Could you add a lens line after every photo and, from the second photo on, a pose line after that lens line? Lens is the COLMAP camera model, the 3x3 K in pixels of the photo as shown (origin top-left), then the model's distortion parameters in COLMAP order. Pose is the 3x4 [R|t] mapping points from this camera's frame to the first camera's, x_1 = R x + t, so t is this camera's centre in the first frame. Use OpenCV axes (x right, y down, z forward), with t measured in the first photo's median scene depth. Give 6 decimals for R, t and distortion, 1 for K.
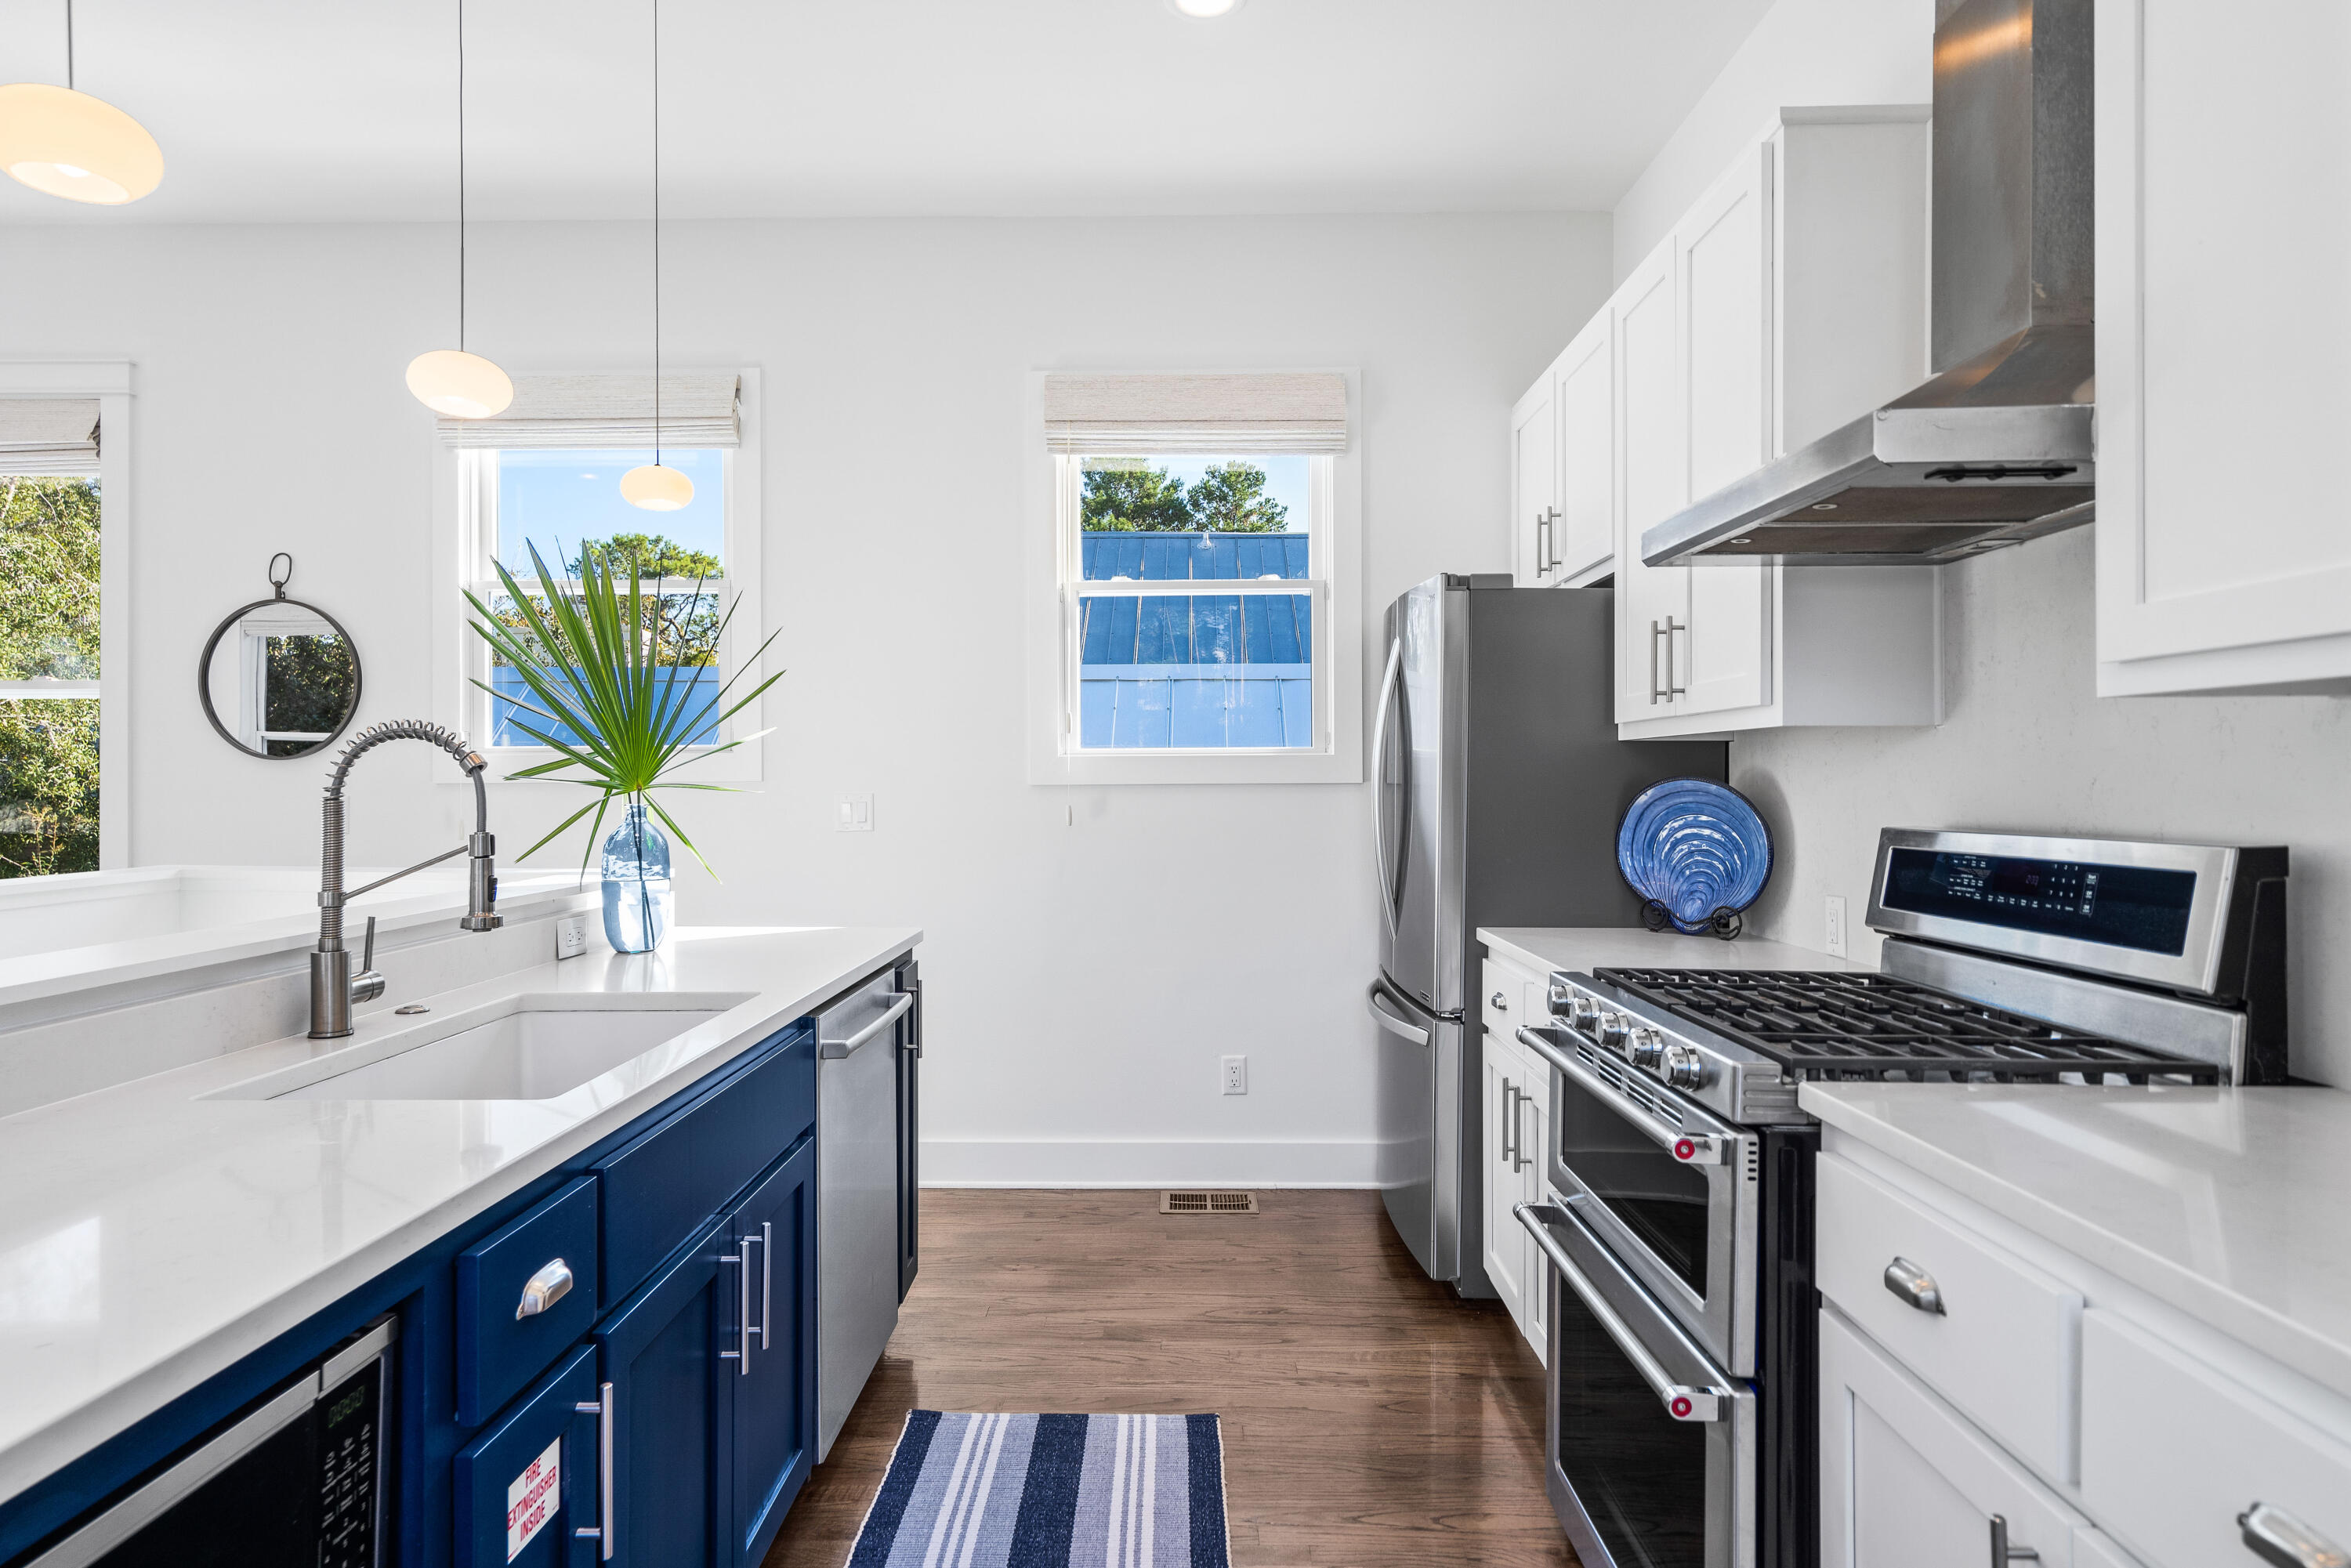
lens RADIAL K [[1280.8, 0, 1181.3], [0, 1280.8, 787.2], [0, 0, 1]] dist [0.006773, -0.000596]
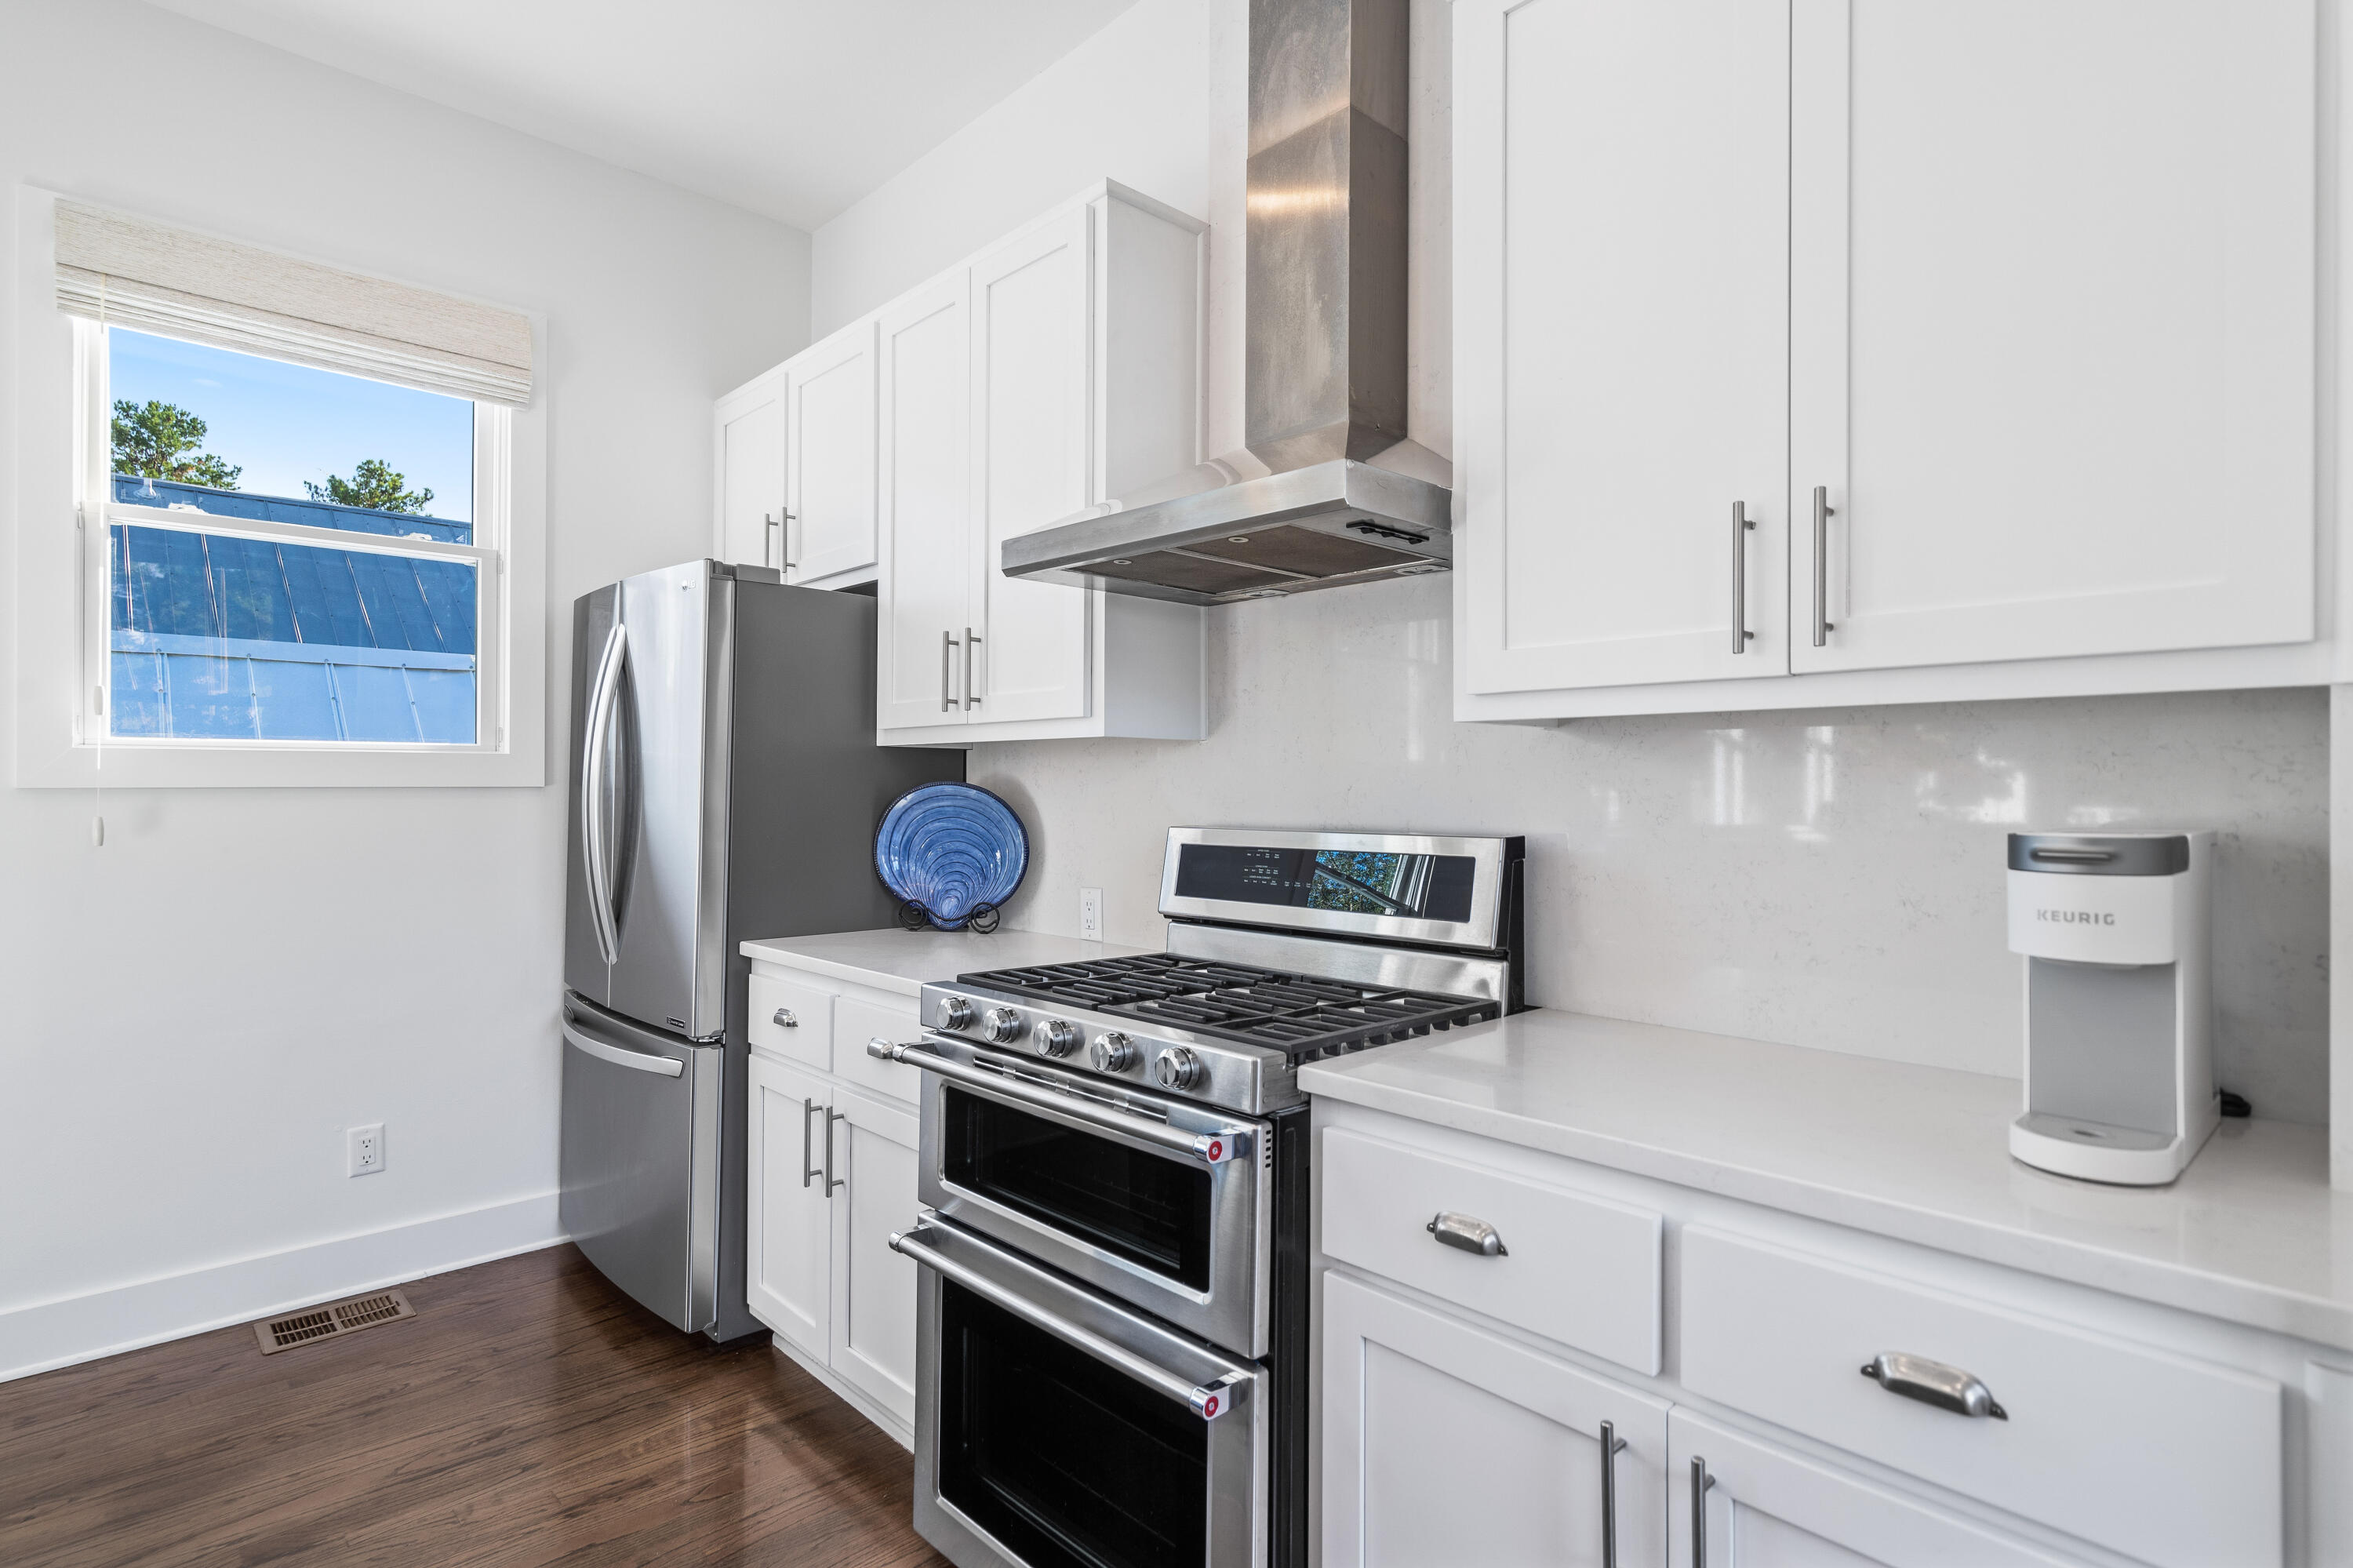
lens RADIAL K [[1165.5, 0, 1166.4], [0, 1165.5, 781.1], [0, 0, 1]] dist [0.001481, 0.001433]
pose [[0.731230, 0.006890, 0.682097, -0.127138], [-0.001209, 0.999961, -0.008805, -0.000635], [-0.682130, 0.005614, 0.731209, 0.168397]]
